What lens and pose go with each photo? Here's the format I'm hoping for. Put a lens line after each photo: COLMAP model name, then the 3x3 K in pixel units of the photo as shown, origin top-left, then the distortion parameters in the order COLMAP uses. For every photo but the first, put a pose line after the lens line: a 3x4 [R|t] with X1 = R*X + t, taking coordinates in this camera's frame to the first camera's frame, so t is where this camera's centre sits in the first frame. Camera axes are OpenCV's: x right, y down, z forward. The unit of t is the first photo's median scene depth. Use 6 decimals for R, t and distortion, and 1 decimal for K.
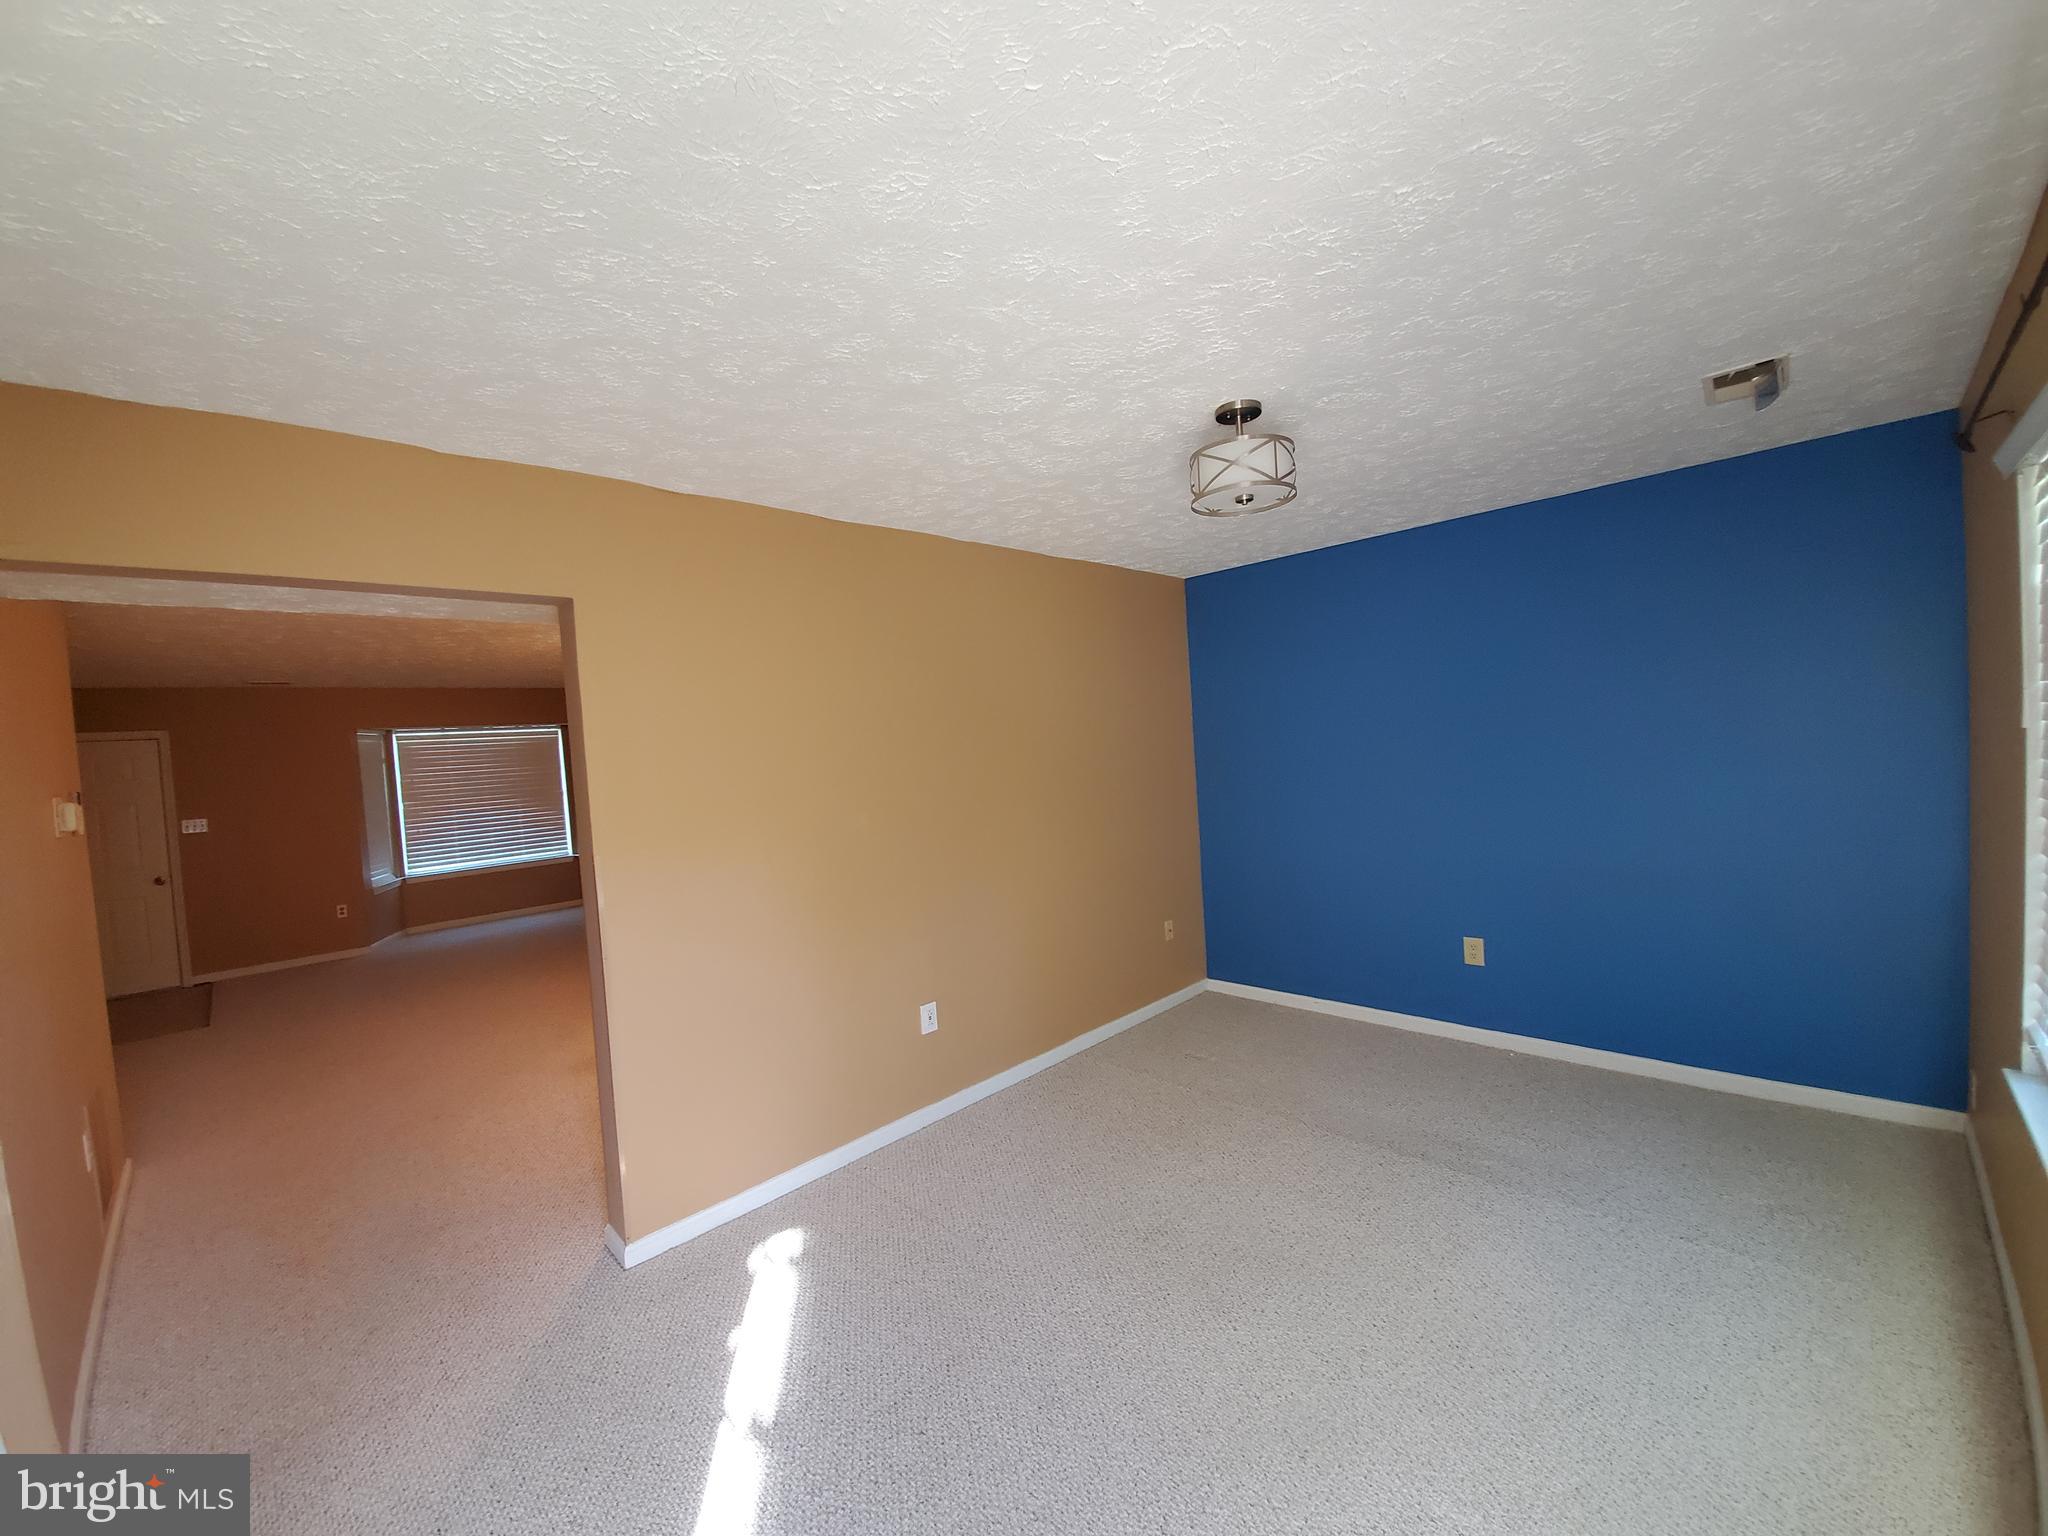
lens RADIAL K [[826.8, 0, 1011.4], [0, 826.8, 770.9], [0, 0, 1]] dist [-0.000828, 0.000067]
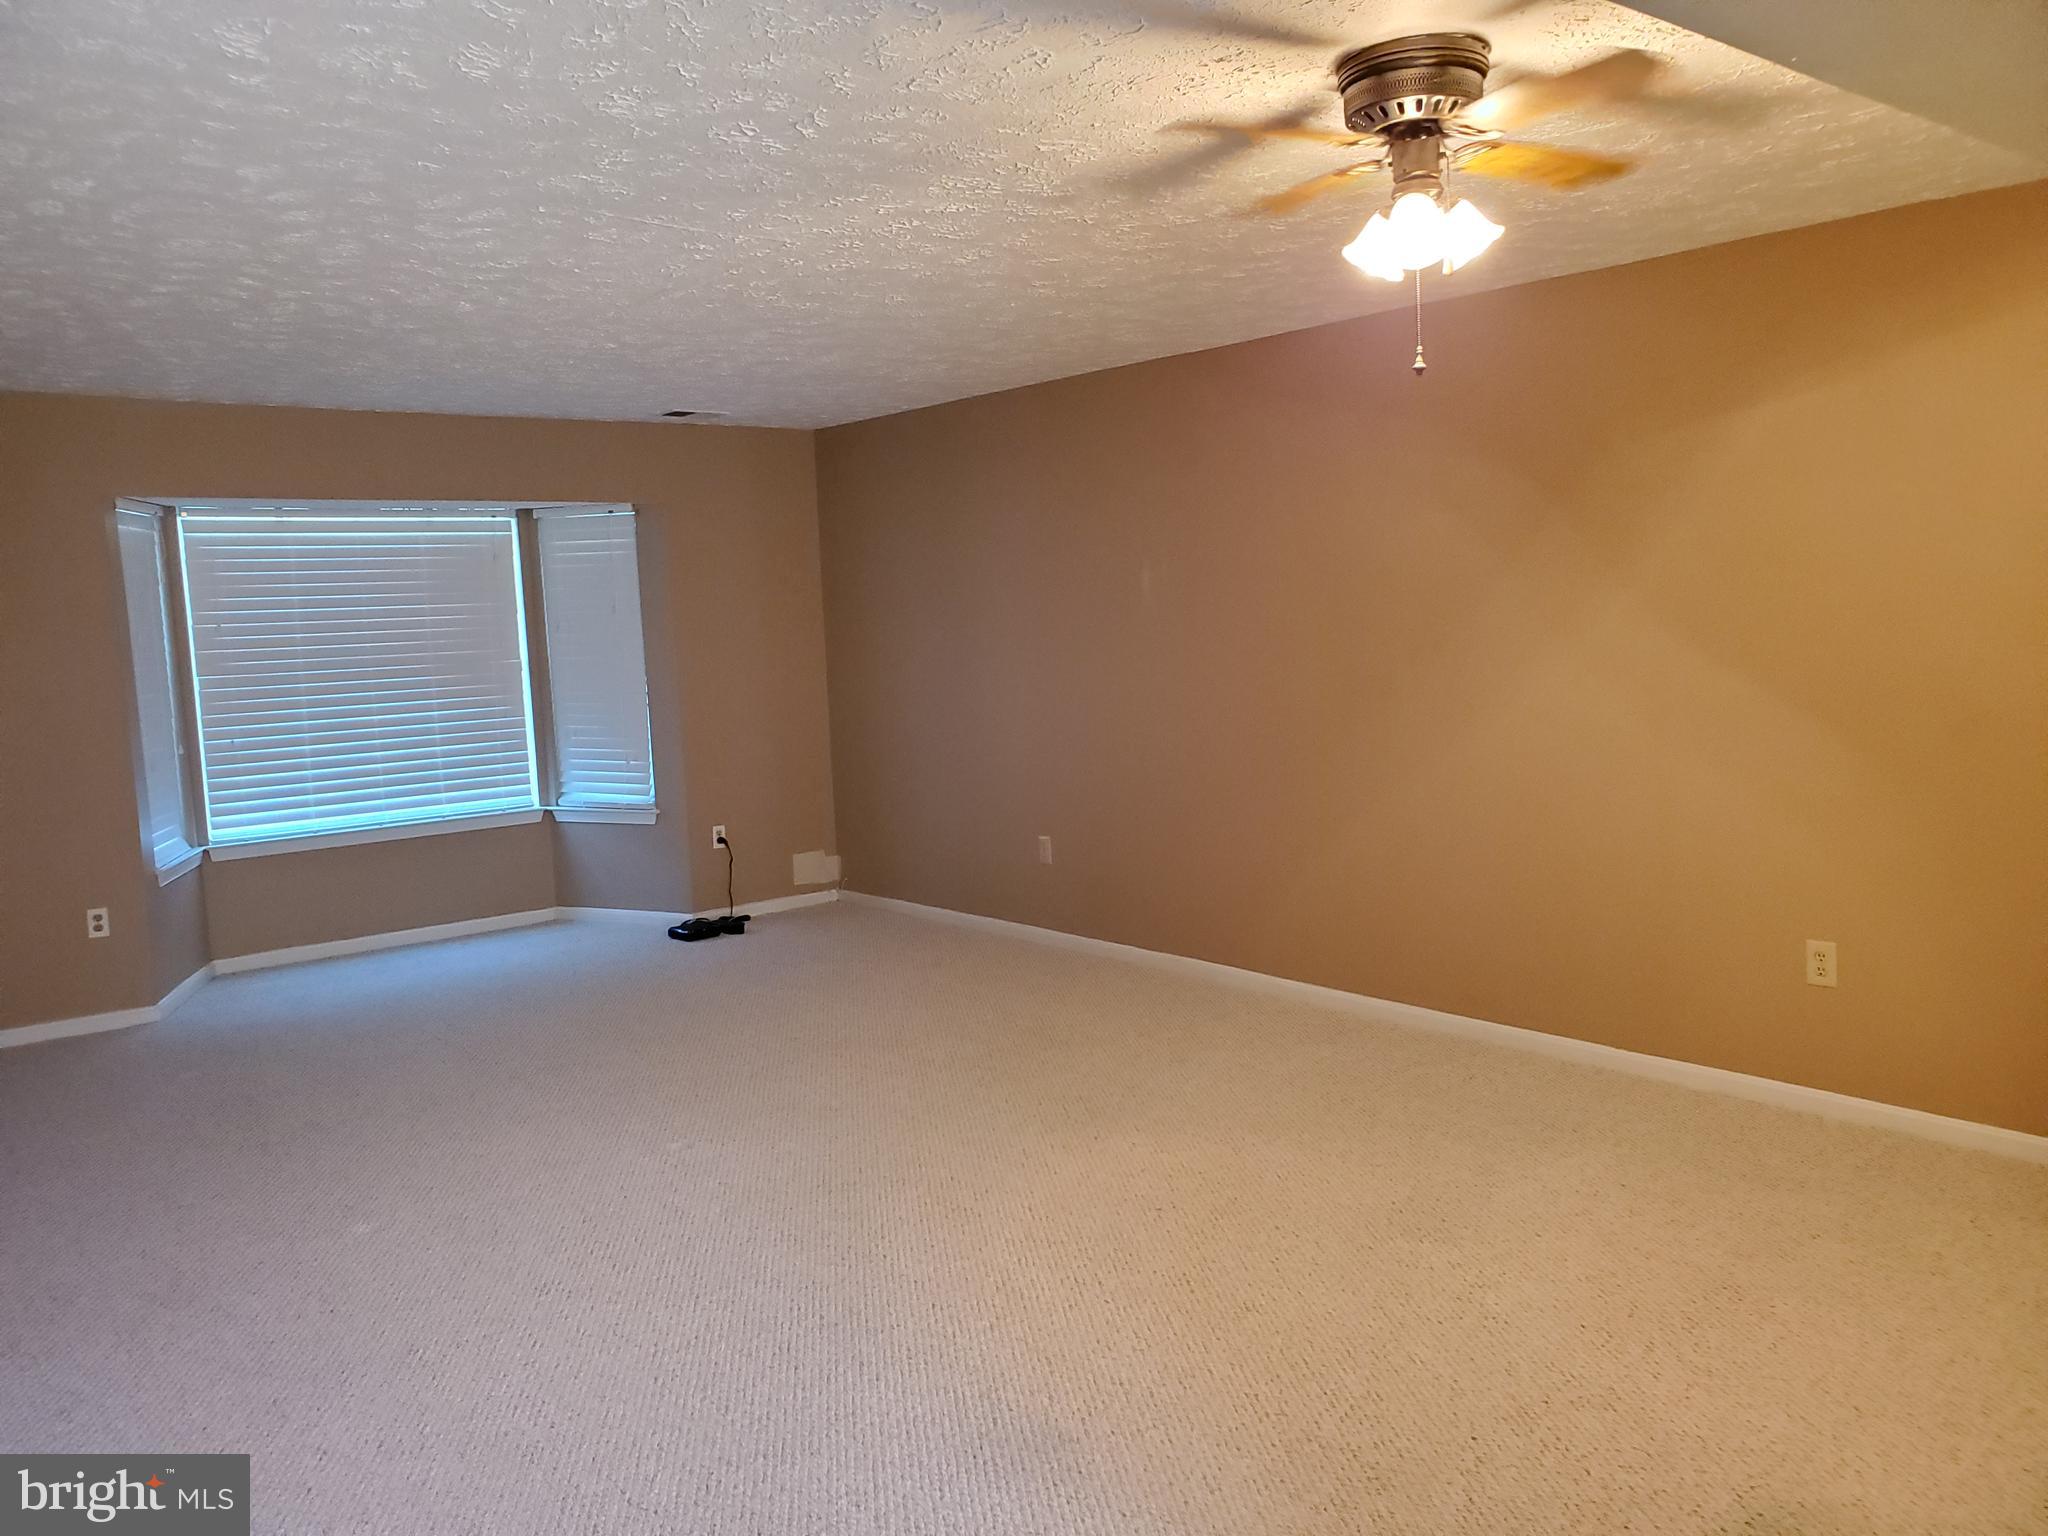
lens RADIAL K [[1613.0, 0, 1005.8], [0, 1613.0, 778.4], [0, 0, 1]] dist [0.002640, -0.001896]
pose [[0.997919, 0.029281, -0.057448, -0.264708], [-0.025176, 0.997165, 0.070909, 0.021285], [0.059362, -0.069315, 0.995827, 0.178457]]
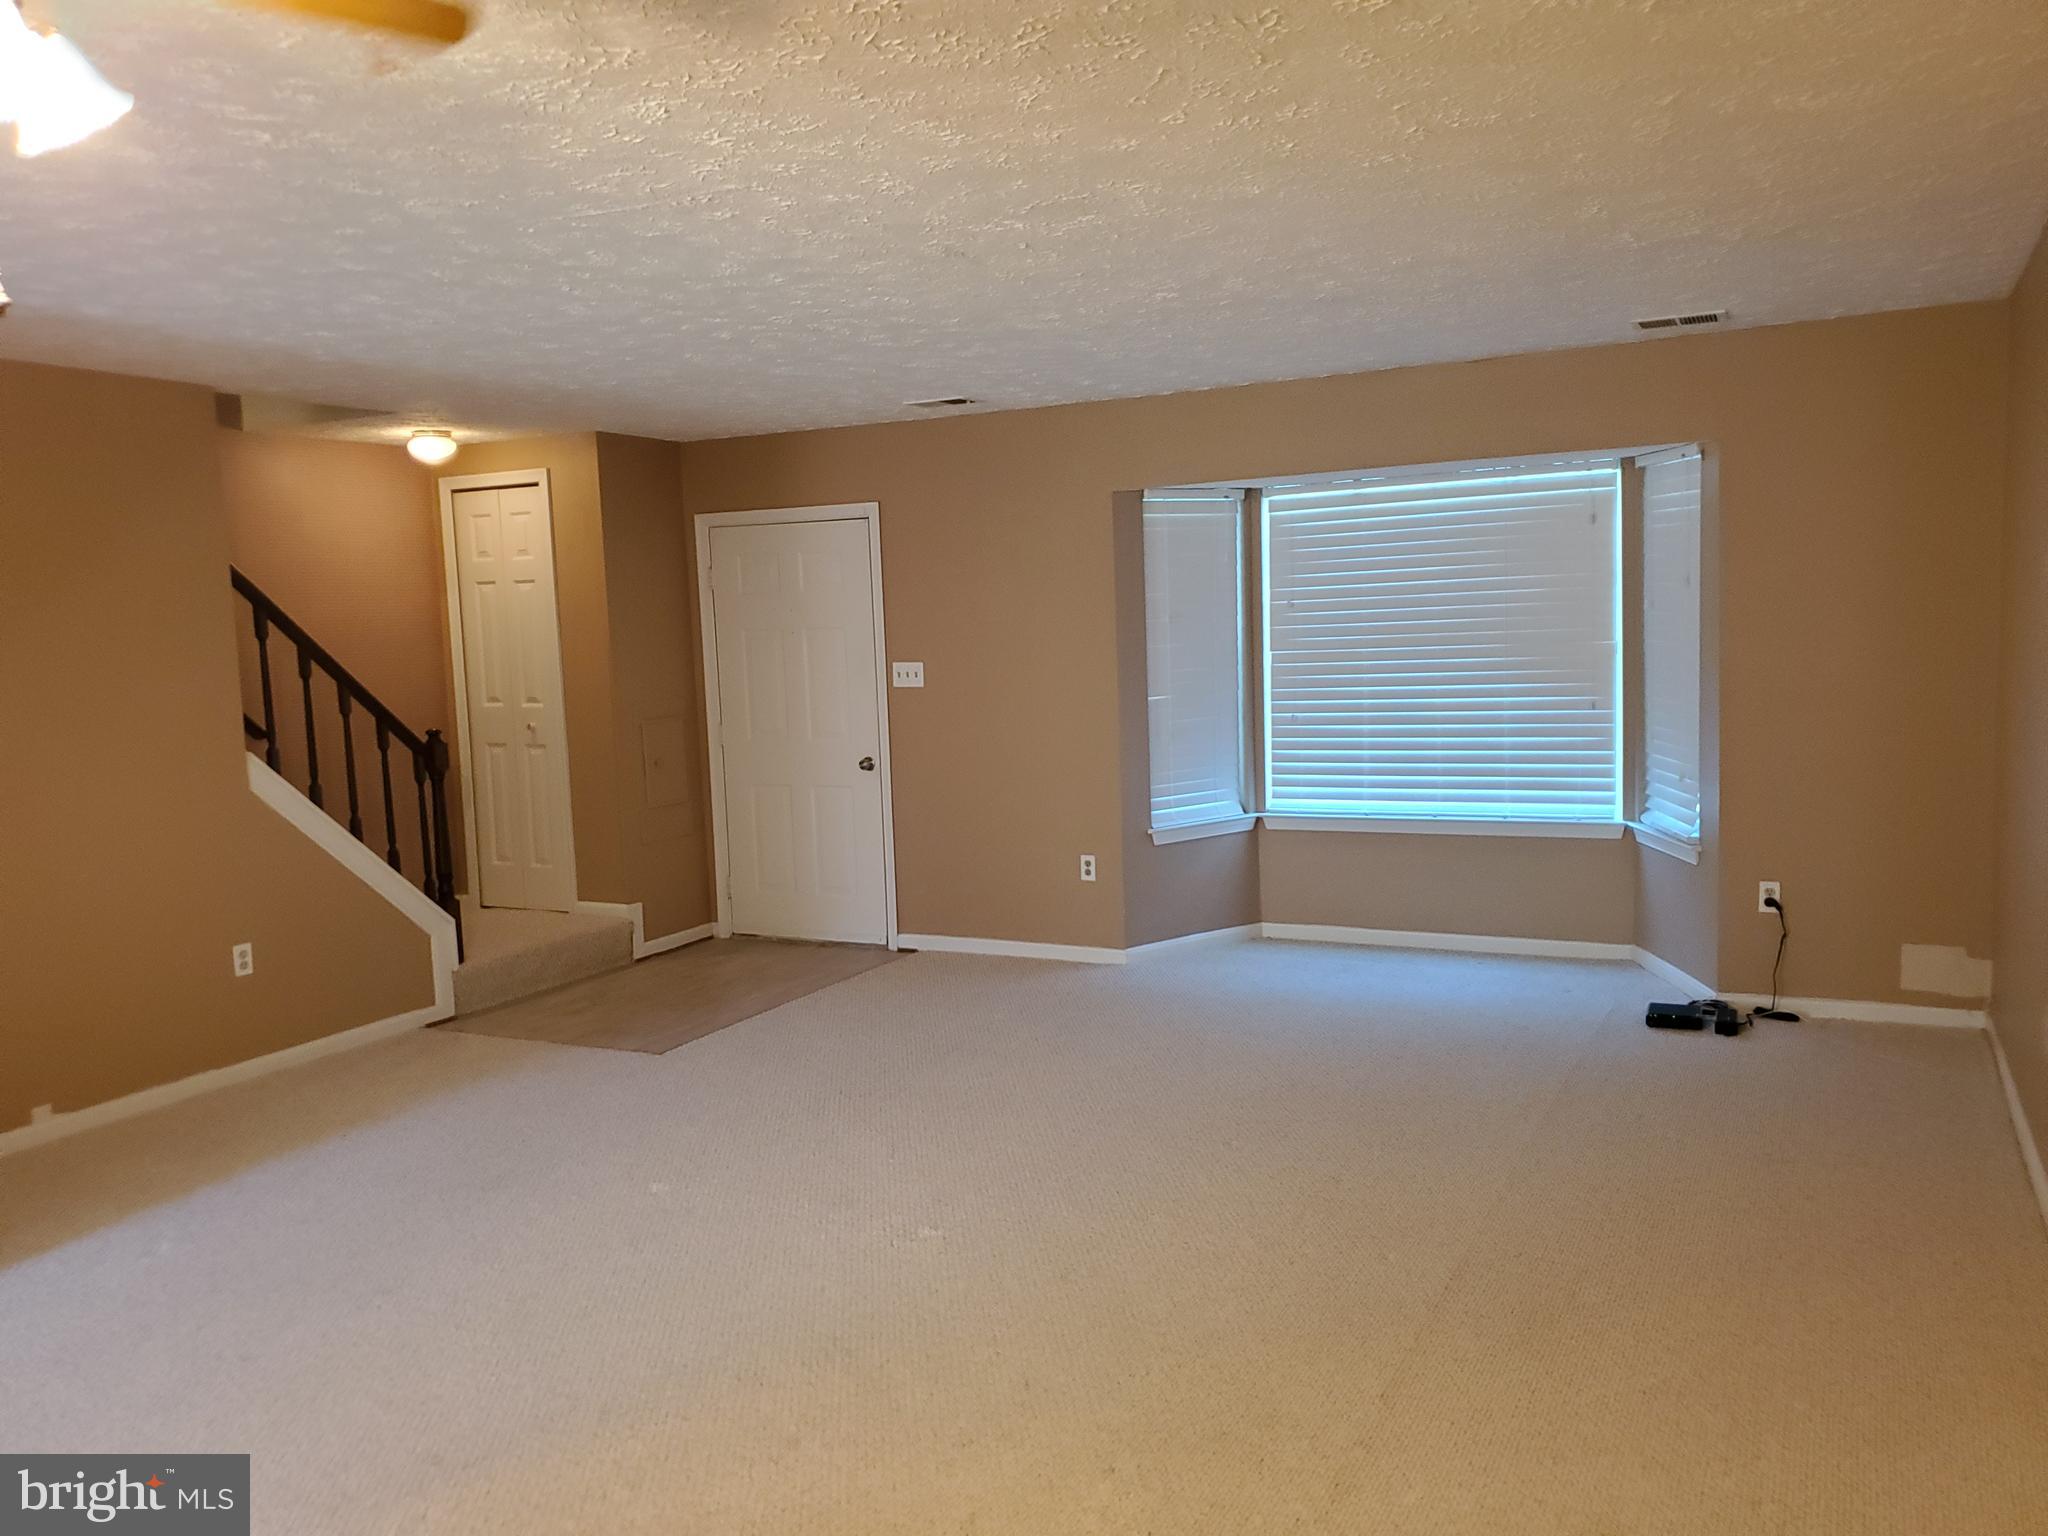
lens RADIAL K [[1613.0, 0, 1009.3], [0, 1613.0, 775.4], [0, 0, 1]] dist [0.002640, -0.001896]
pose [[0.299645, 0.145125, -0.942949, 0.062455], [-0.011282, 0.988833, 0.148601, -0.023658], [0.953984, -0.033890, 0.297936, 0.604381]]
